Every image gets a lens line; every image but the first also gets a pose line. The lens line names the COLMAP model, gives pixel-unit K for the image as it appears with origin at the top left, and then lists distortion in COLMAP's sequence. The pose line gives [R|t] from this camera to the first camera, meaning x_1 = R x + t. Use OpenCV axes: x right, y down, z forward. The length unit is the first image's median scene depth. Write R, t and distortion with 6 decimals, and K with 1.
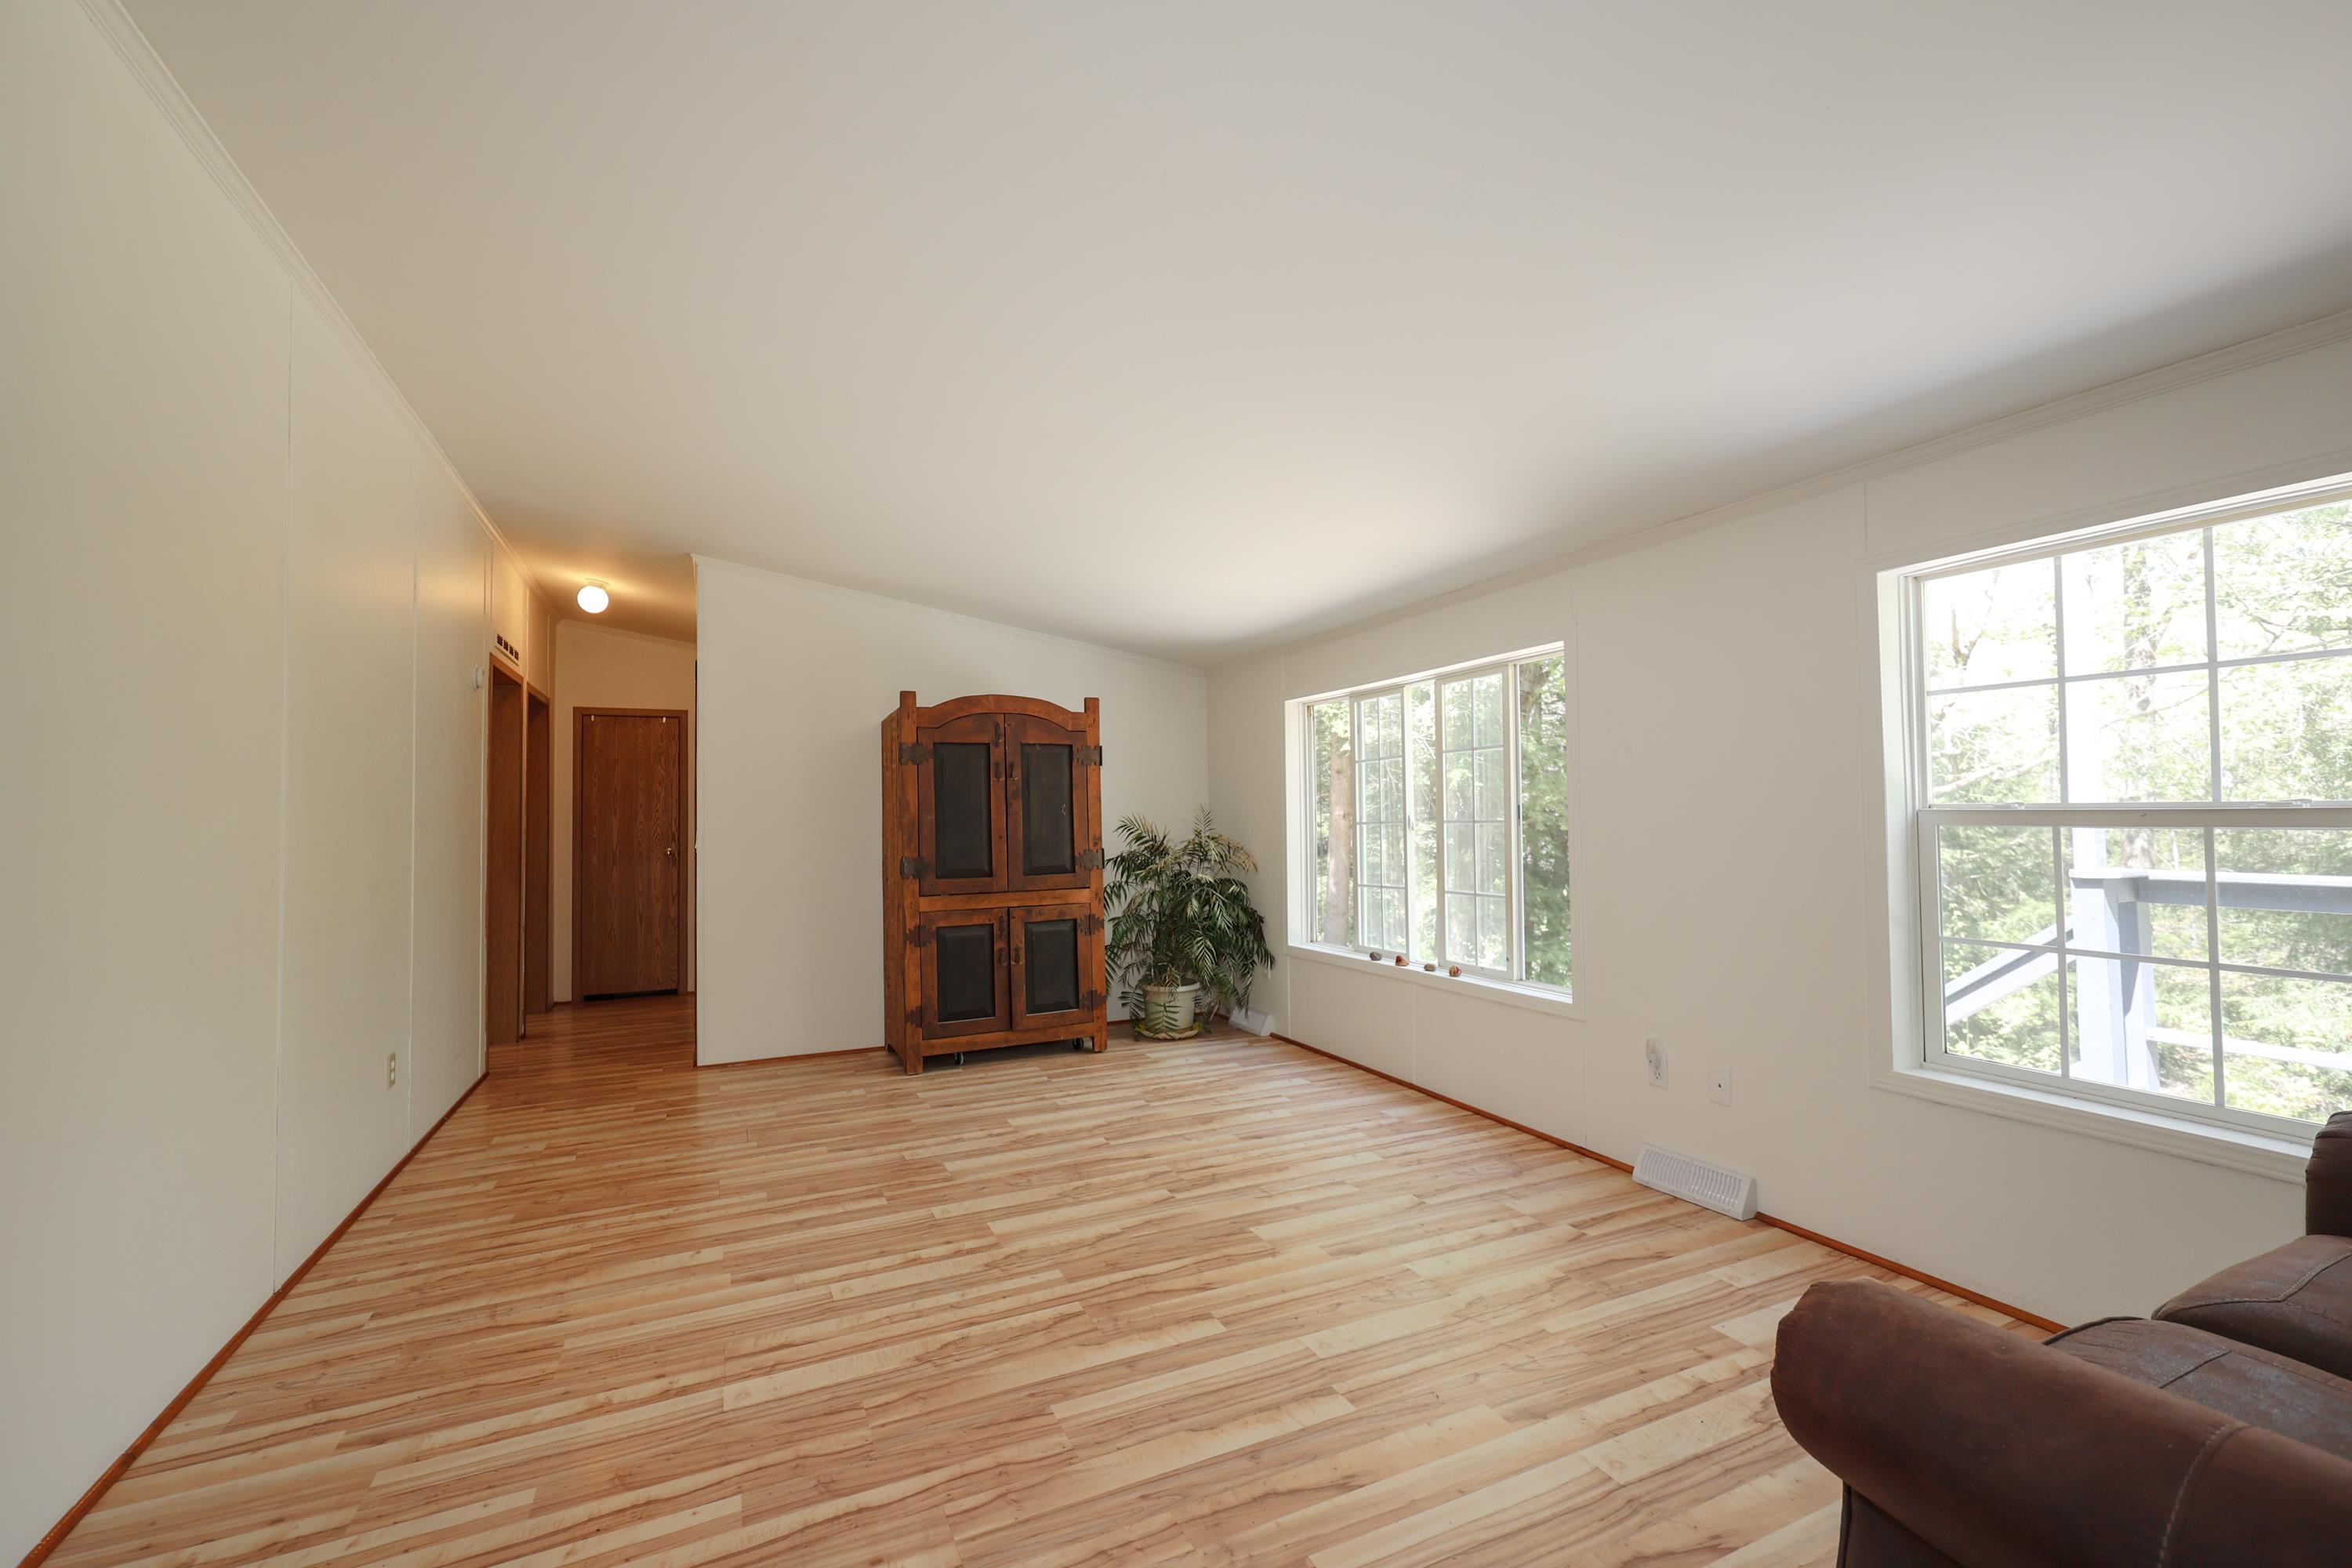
lens RADIAL K [[1010.3, 0, 1193.1], [0, 1010.3, 783.4], [0, 0, 1]] dist [-0.002804, -0.000992]
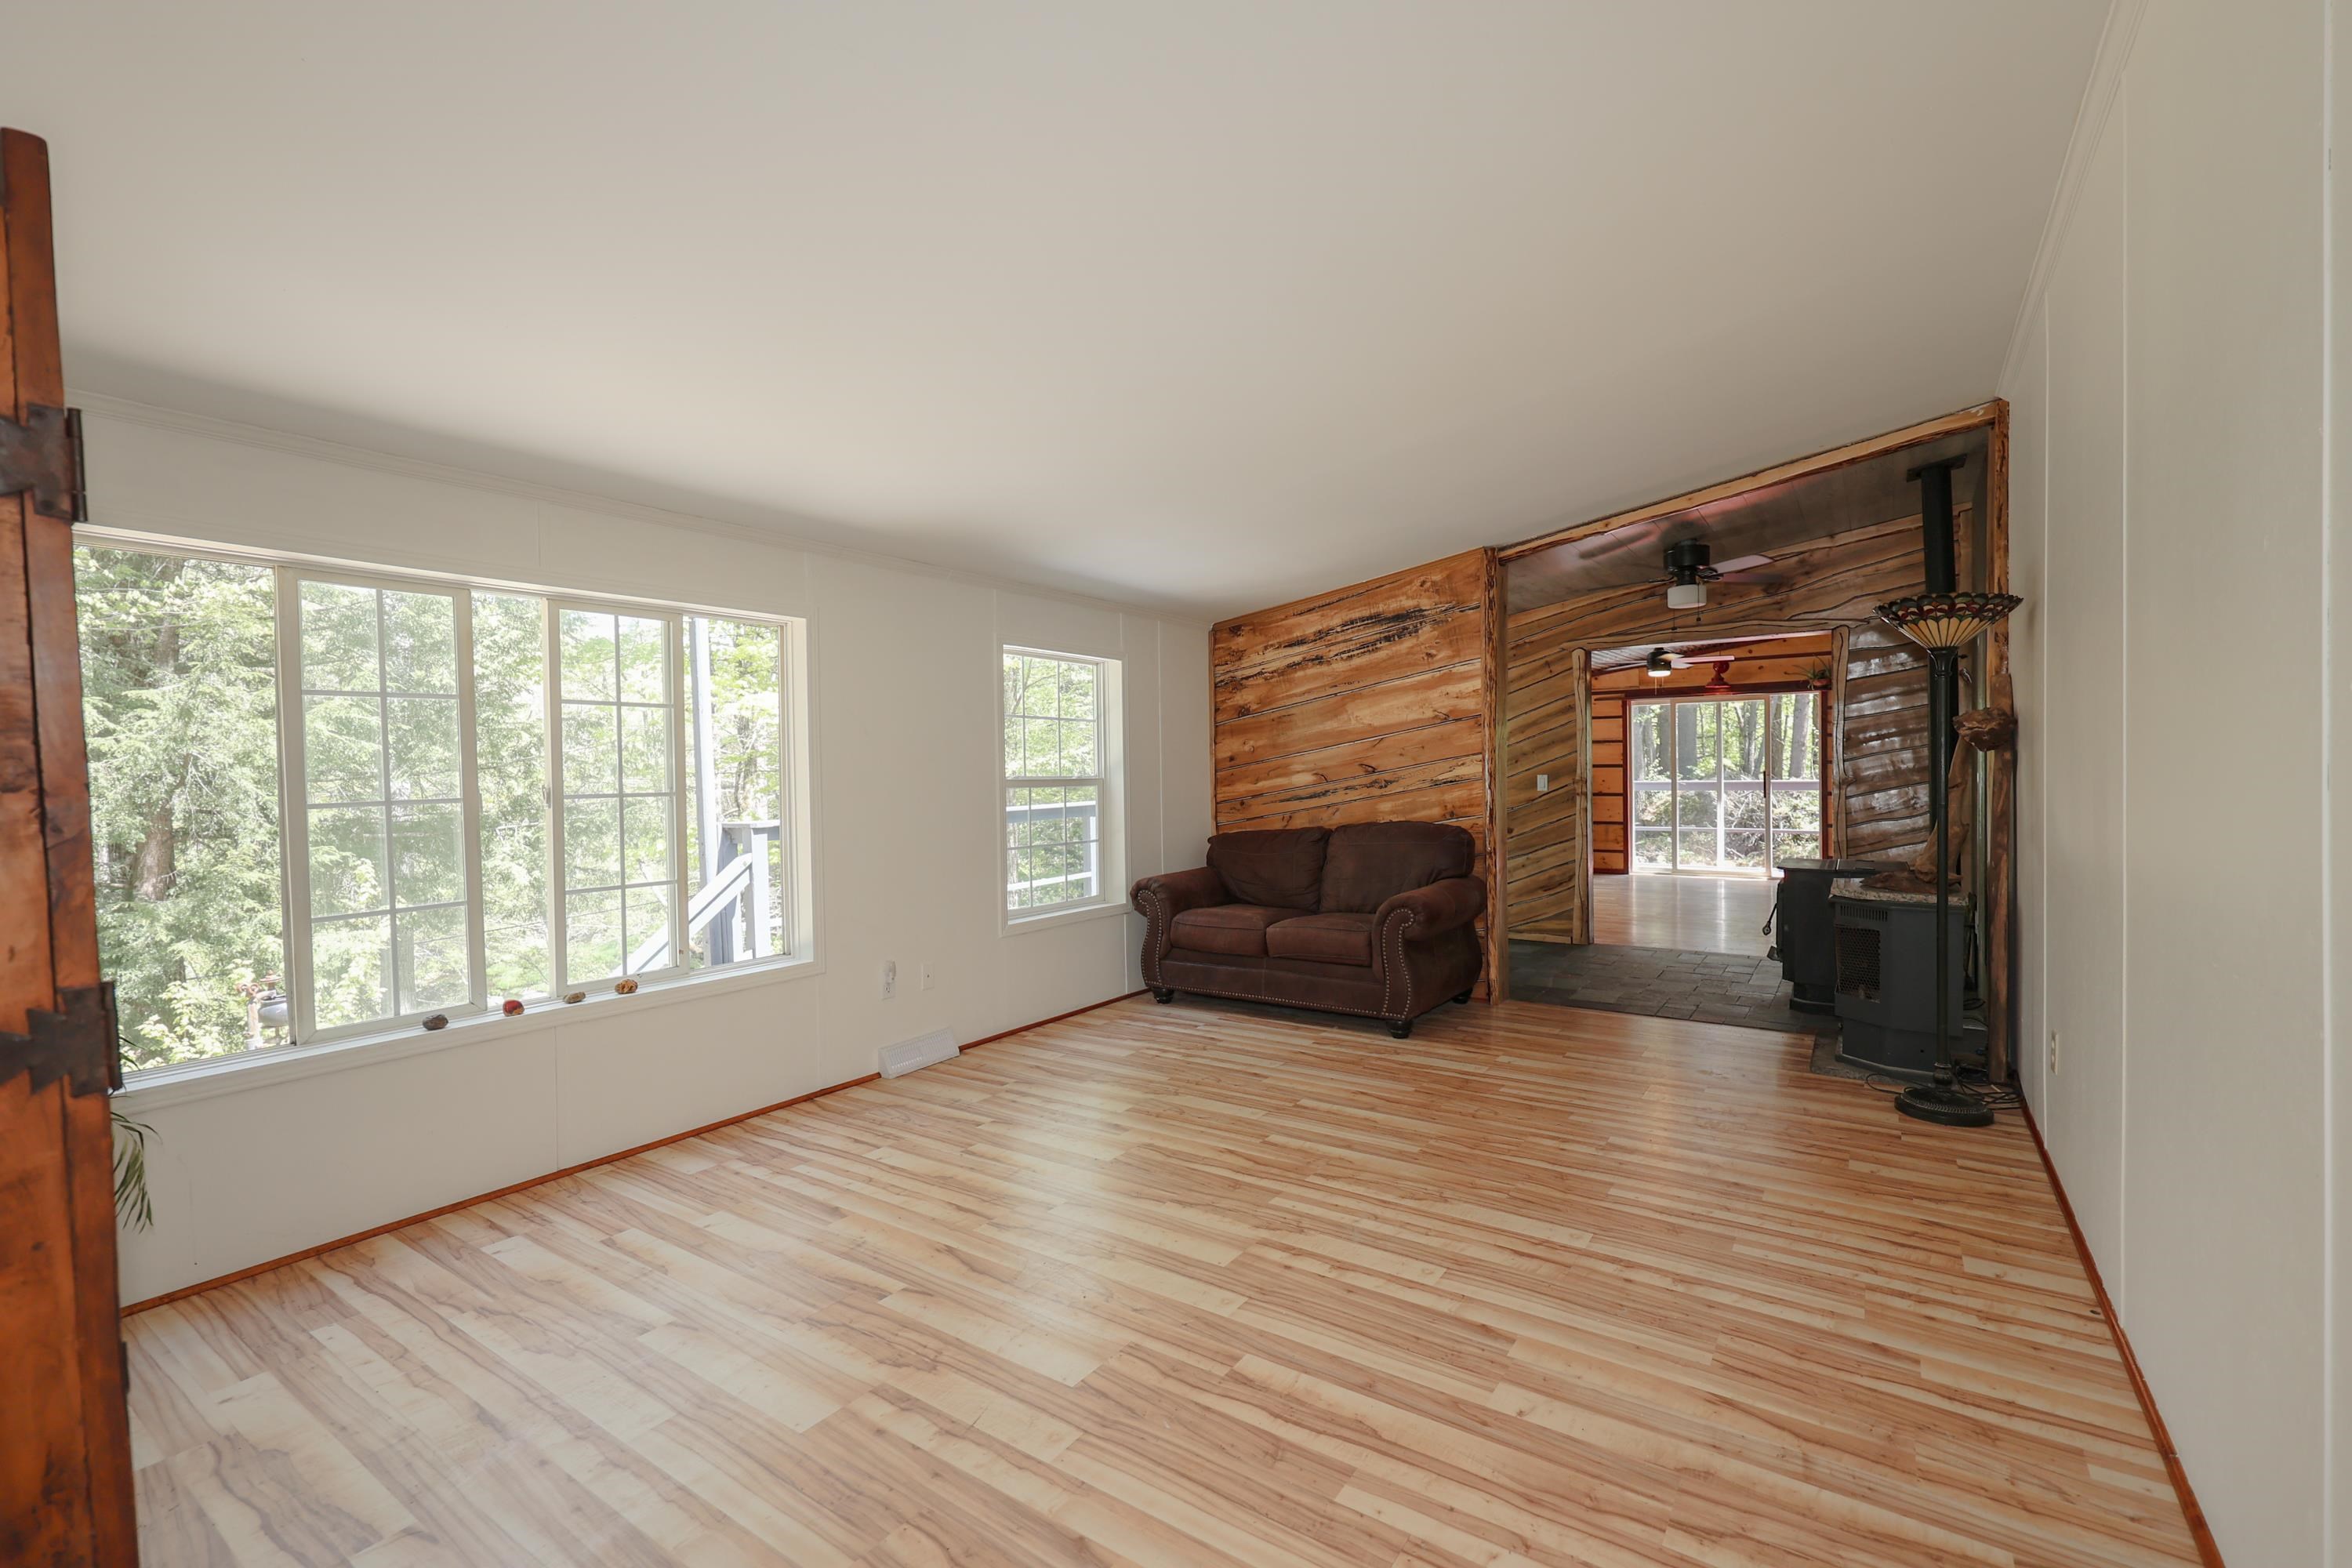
lens RADIAL K [[1010.3, 0, 1193.1], [0, 1010.3, 783.4], [0, 0, 1]] dist [-0.002804, -0.000992]
pose [[-0.509578, 0.010493, 0.860360, -0.995448], [-0.008131, 0.999822, -0.017010, 0.058176], [-0.860386, -0.015663, -0.509402, 1.589619]]
